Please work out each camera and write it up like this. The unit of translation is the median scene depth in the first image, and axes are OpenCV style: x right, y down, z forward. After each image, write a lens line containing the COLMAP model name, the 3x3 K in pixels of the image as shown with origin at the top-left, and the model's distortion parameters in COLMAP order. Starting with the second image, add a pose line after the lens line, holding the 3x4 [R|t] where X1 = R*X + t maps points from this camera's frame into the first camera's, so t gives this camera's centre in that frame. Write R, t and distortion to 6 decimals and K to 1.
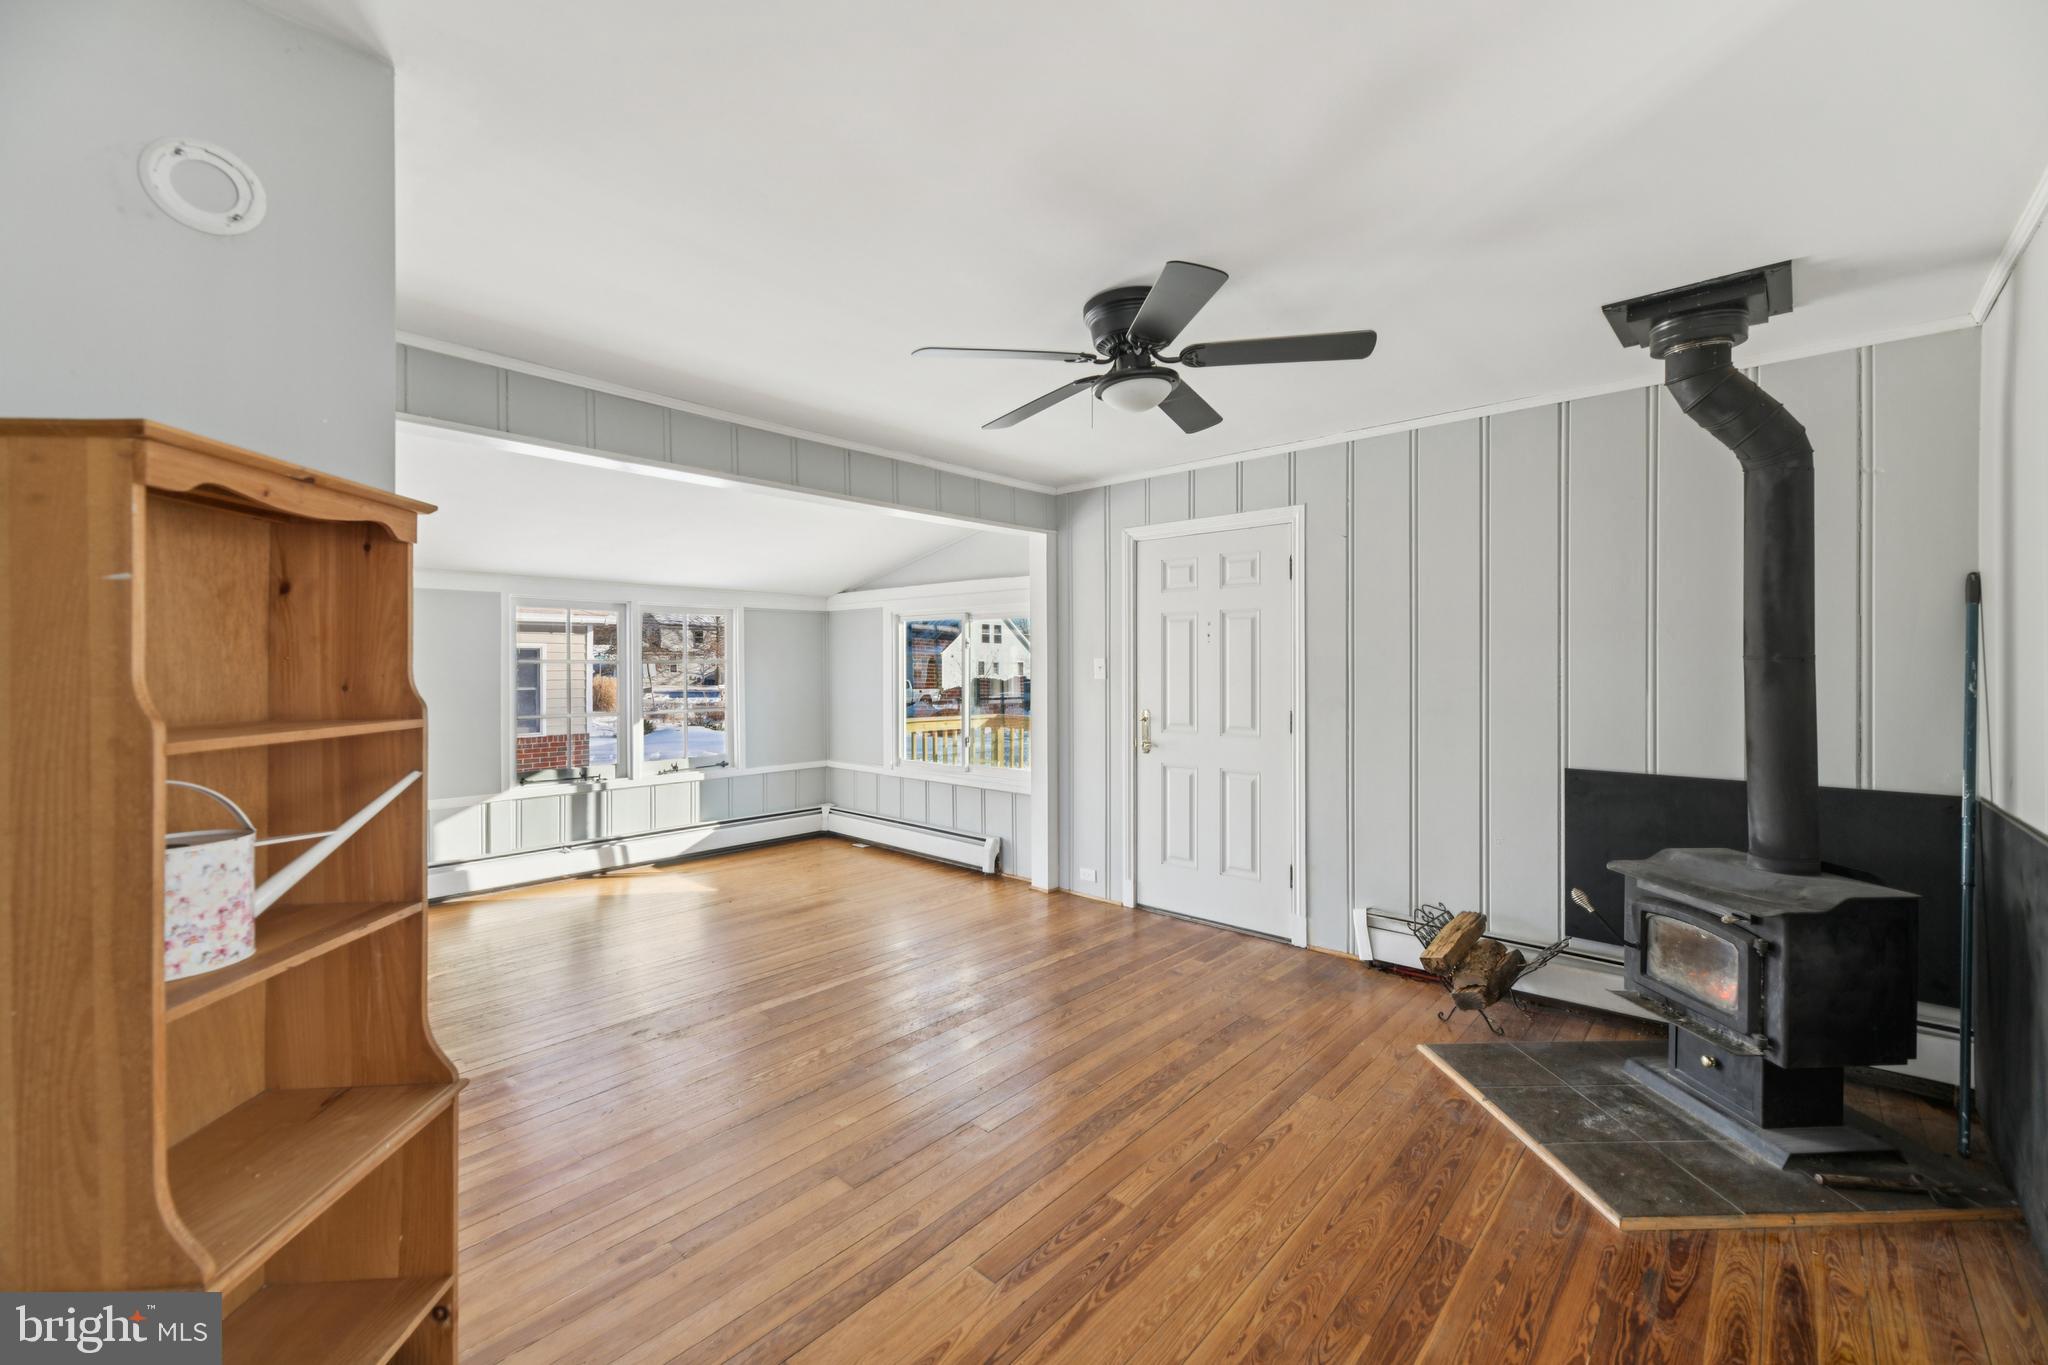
lens RADIAL K [[818.1, 0, 1025.9], [0, 818.1, 674.1], [0, 0, 1]] dist [-0.000019, -0.000367]
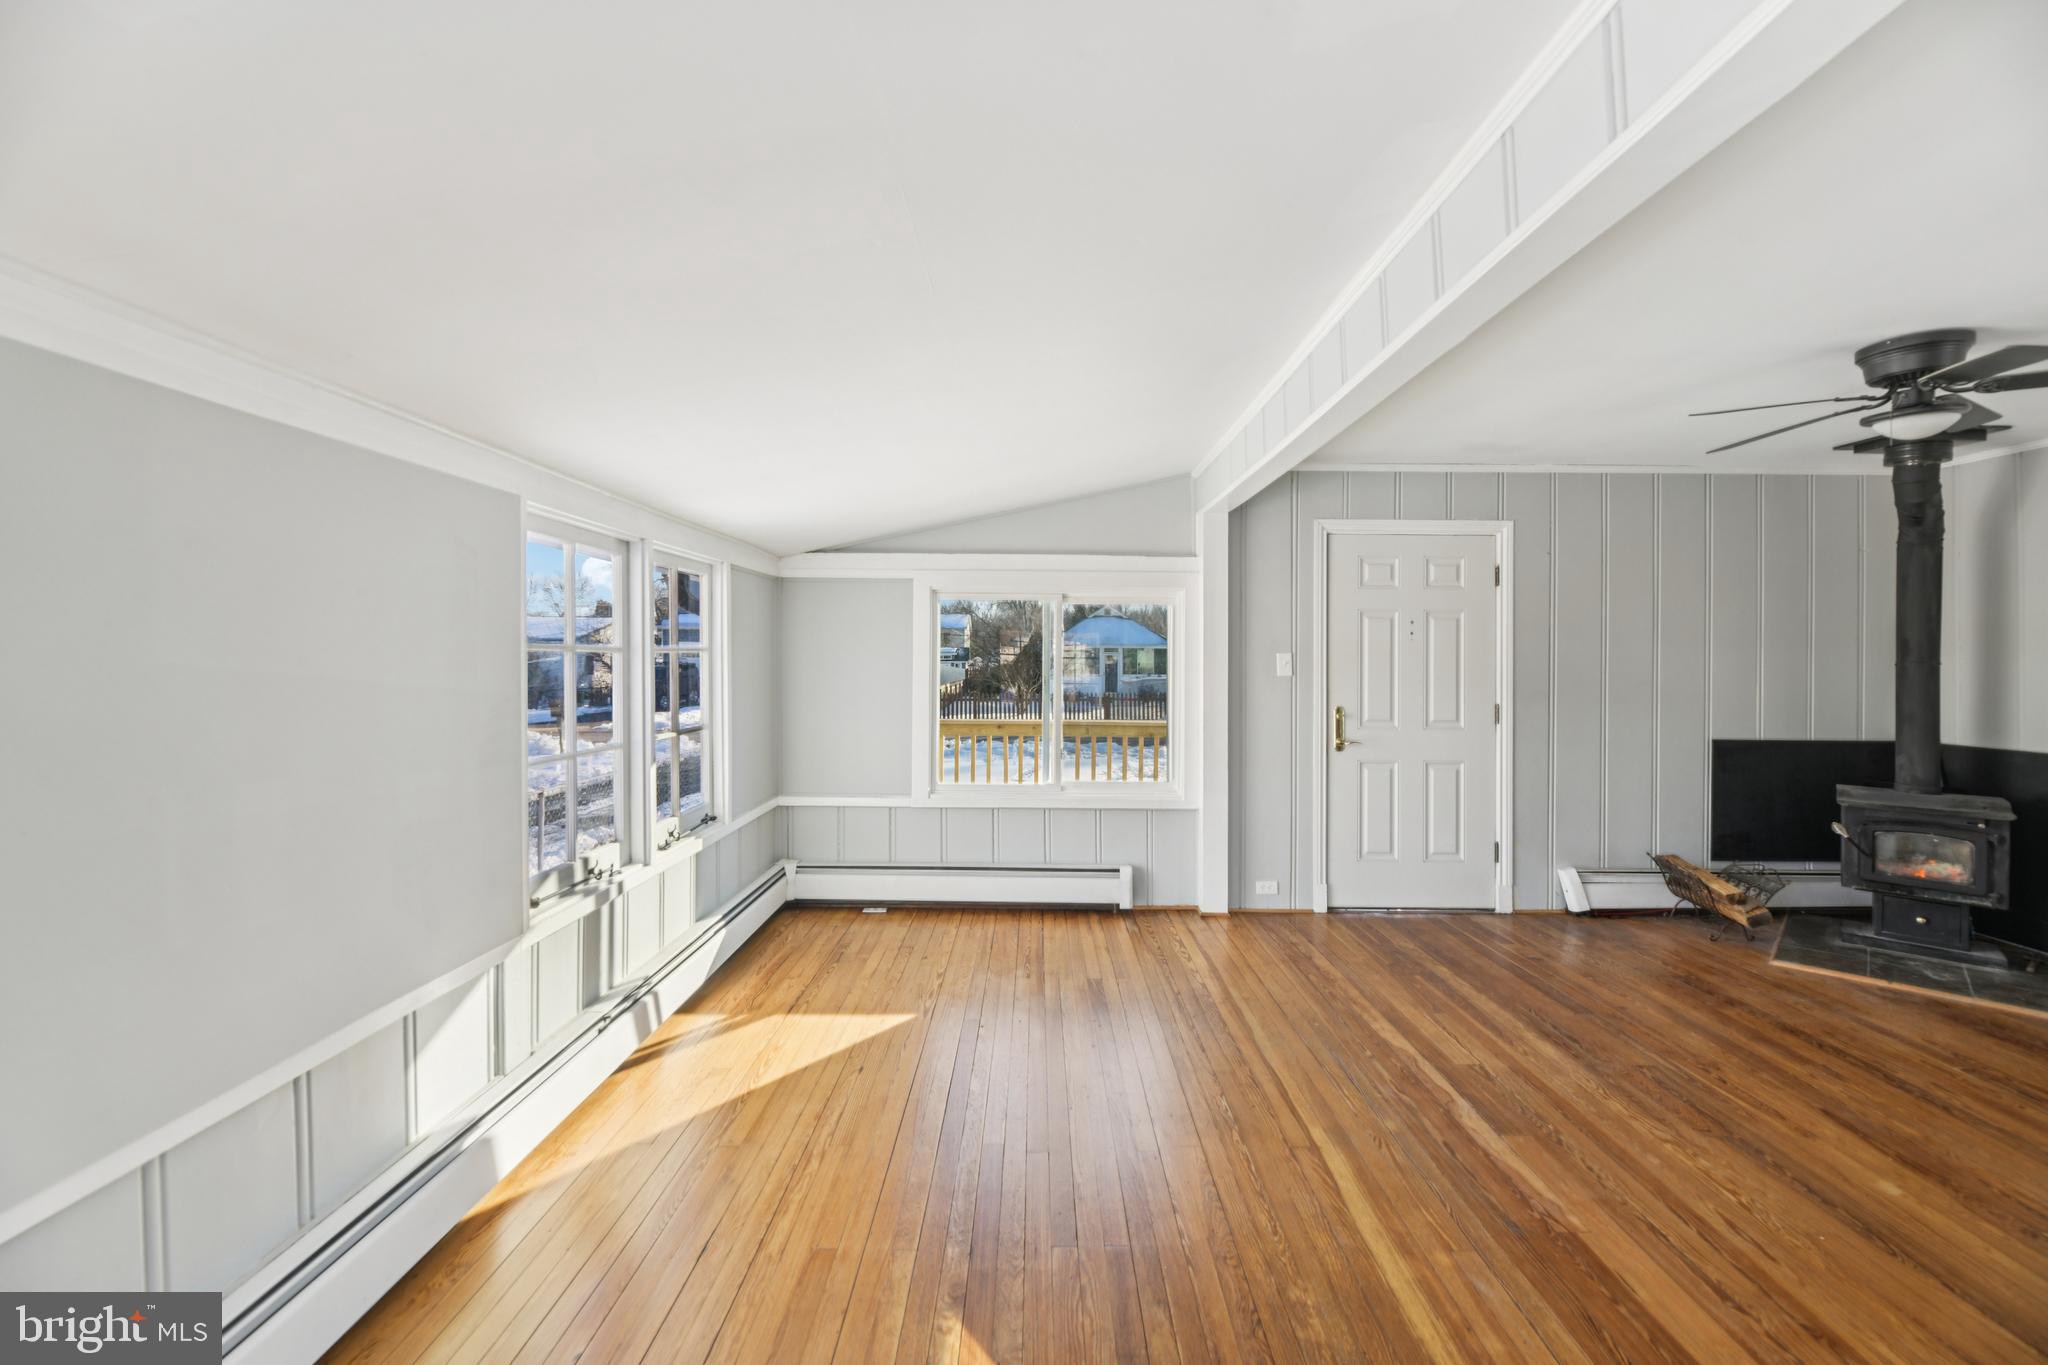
lens RADIAL K [[828.2, 0, 1033.4], [0, 828.2, 665.6], [0, 0, 1]] dist [-0.005485, -0.000650]
pose [[0.746907, 0.000569, 0.664928, -1.440295], [-0.003046, 0.999992, 0.002566, -0.014442], [-0.664921, -0.003942, 0.746903, 0.921822]]
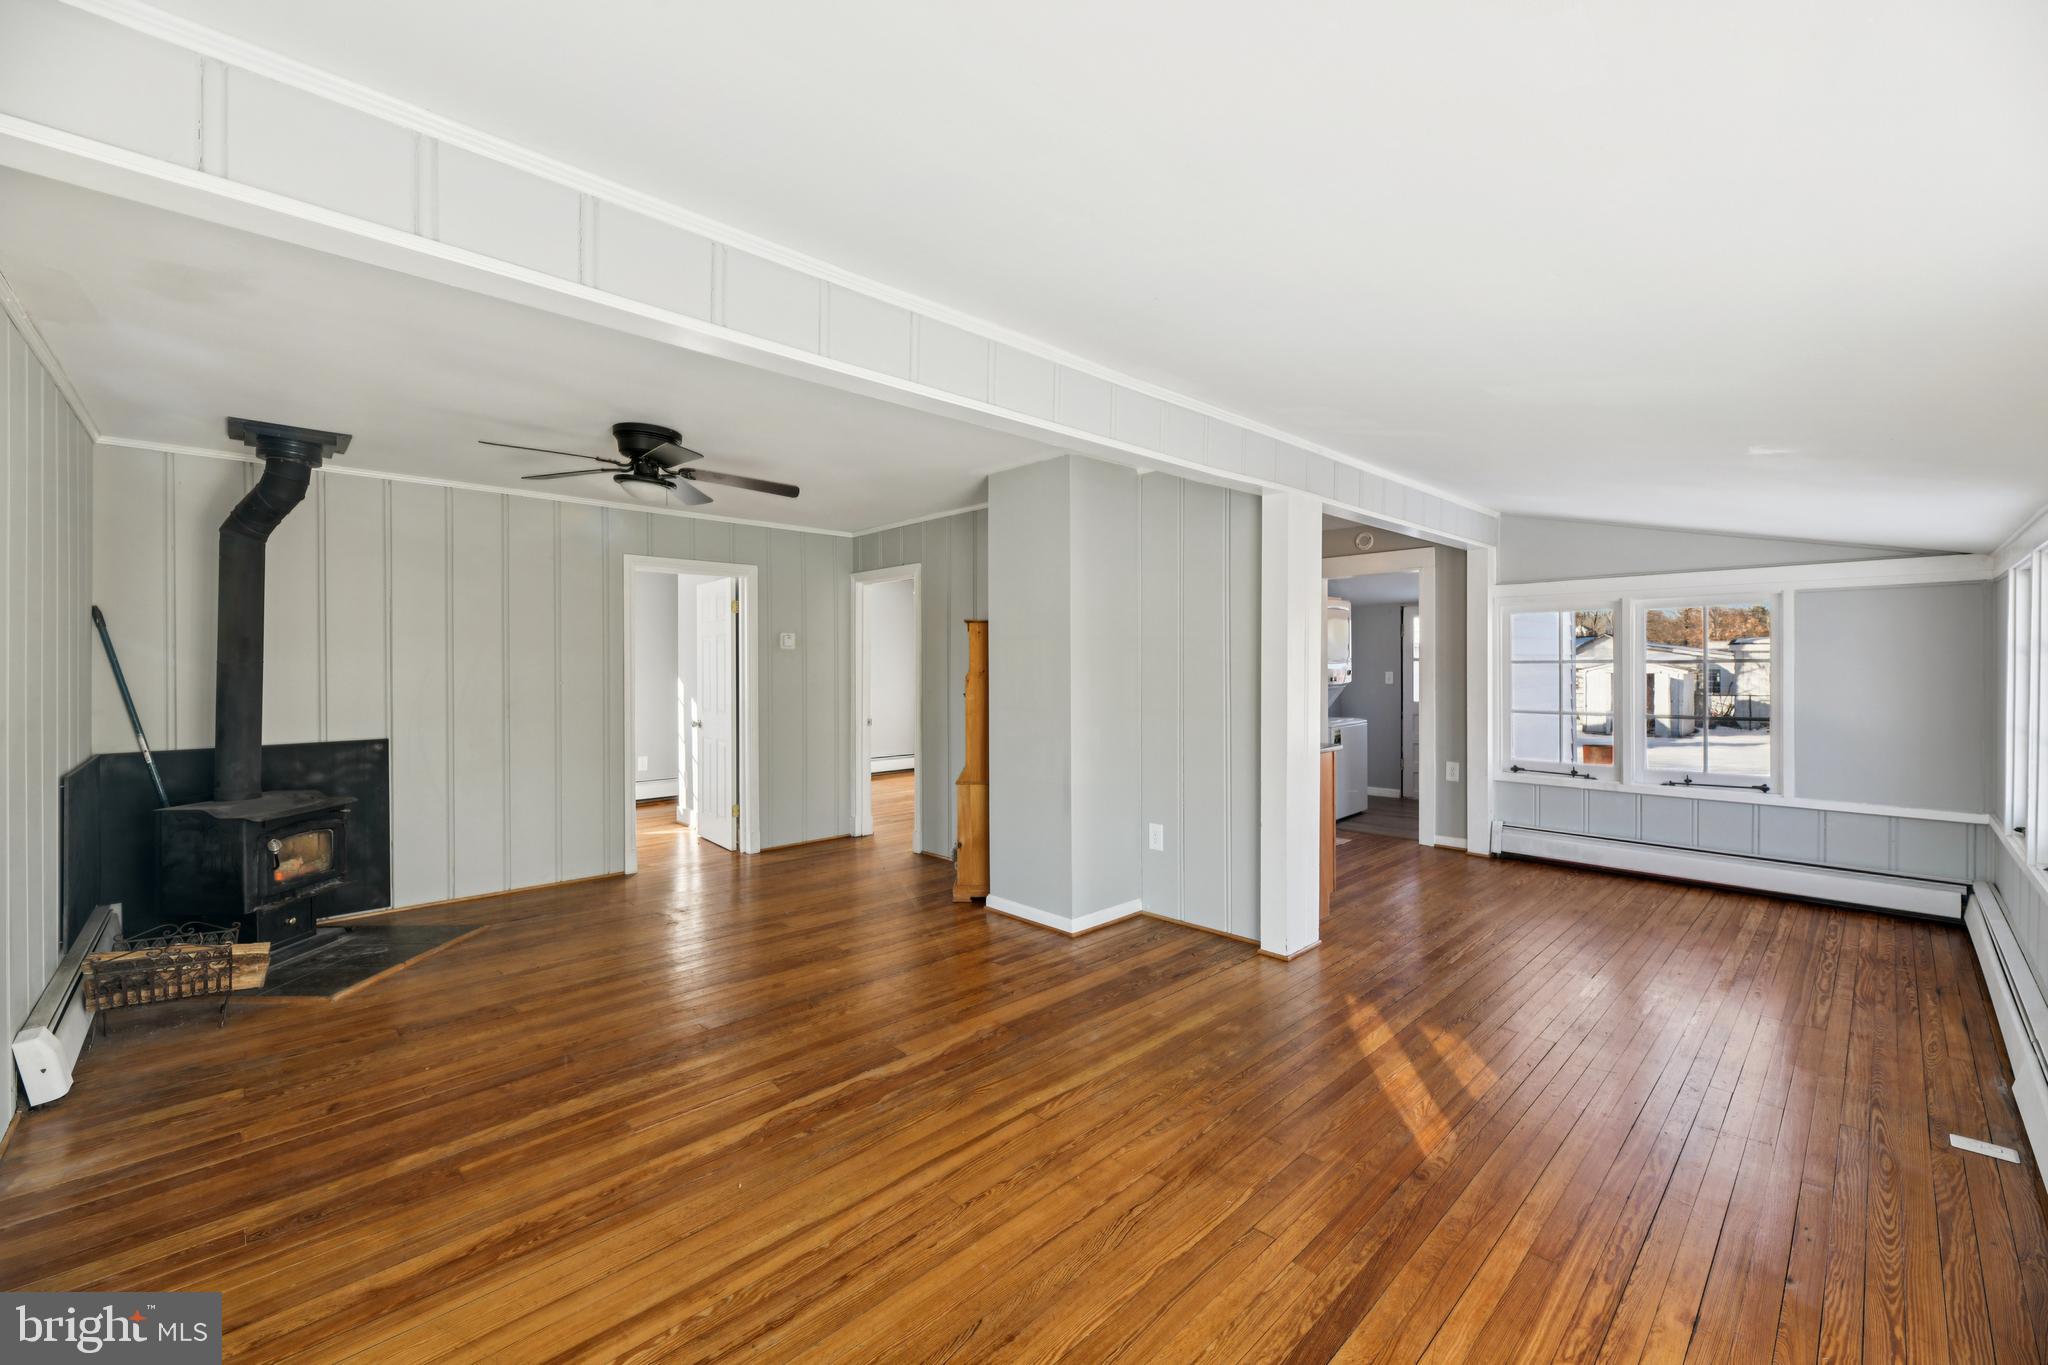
lens RADIAL K [[828.2, 0, 1033.4], [0, 828.2, 665.6], [0, 0, 1]] dist [-0.005485, -0.000650]
pose [[-0.997790, 0.002497, 0.066394, -0.664946], [0.003111, 0.999953, 0.009144, -0.024022], [-0.066368, 0.009331, -0.997752, 2.392264]]
